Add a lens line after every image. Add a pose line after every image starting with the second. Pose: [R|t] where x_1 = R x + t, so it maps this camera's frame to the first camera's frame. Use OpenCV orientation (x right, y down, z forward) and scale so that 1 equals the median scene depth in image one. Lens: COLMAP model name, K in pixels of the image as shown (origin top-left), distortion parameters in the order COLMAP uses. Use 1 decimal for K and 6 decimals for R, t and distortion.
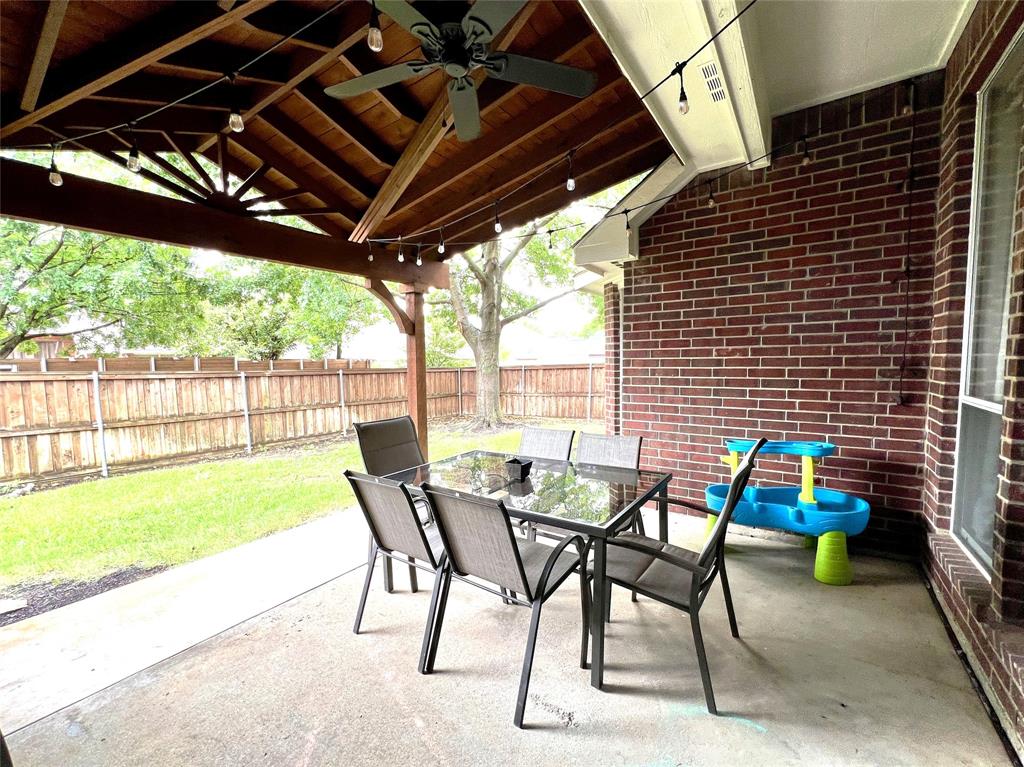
lens RADIAL K [[417.8, 0, 517.5], [0, 417.8, 385.0], [0, 0, 1]] dist [-0.002339, -0.000475]
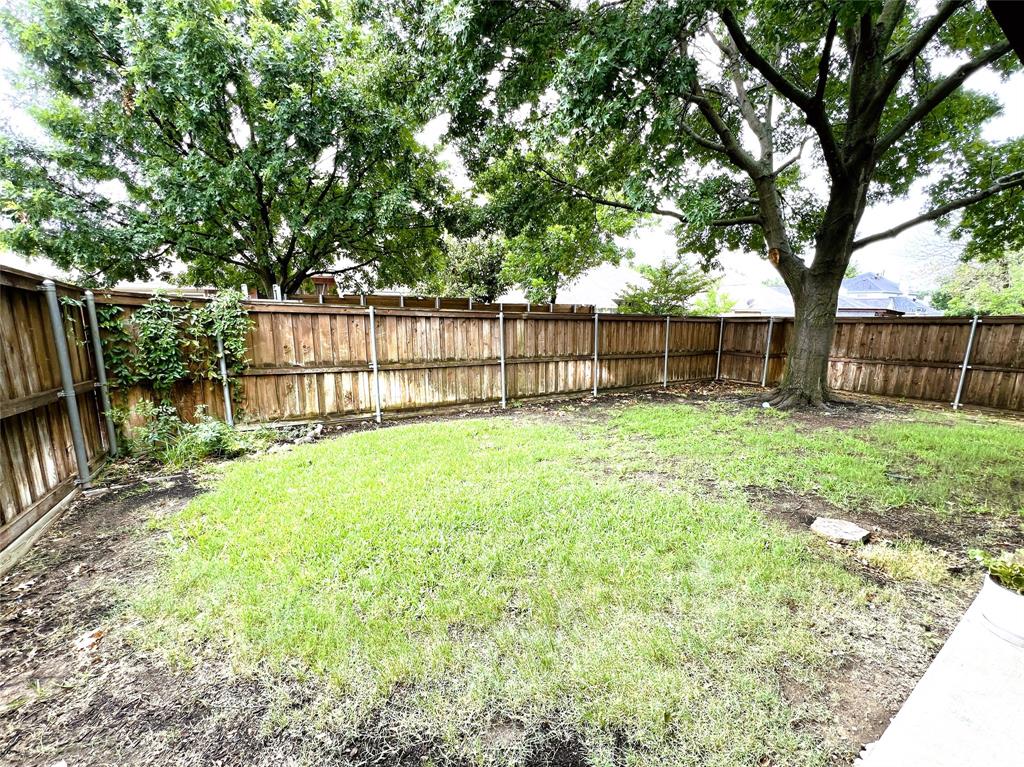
lens RADIAL K [[417.8, 0, 517.5], [0, 417.8, 385.0], [0, 0, 1]] dist [-0.002339, -0.000475]
pose [[0.923131, 0.091560, -0.373424, -0.324585], [-0.048185, 0.991124, 0.123898, 0.008512], [0.381454, -0.096380, 0.919350, 0.244641]]
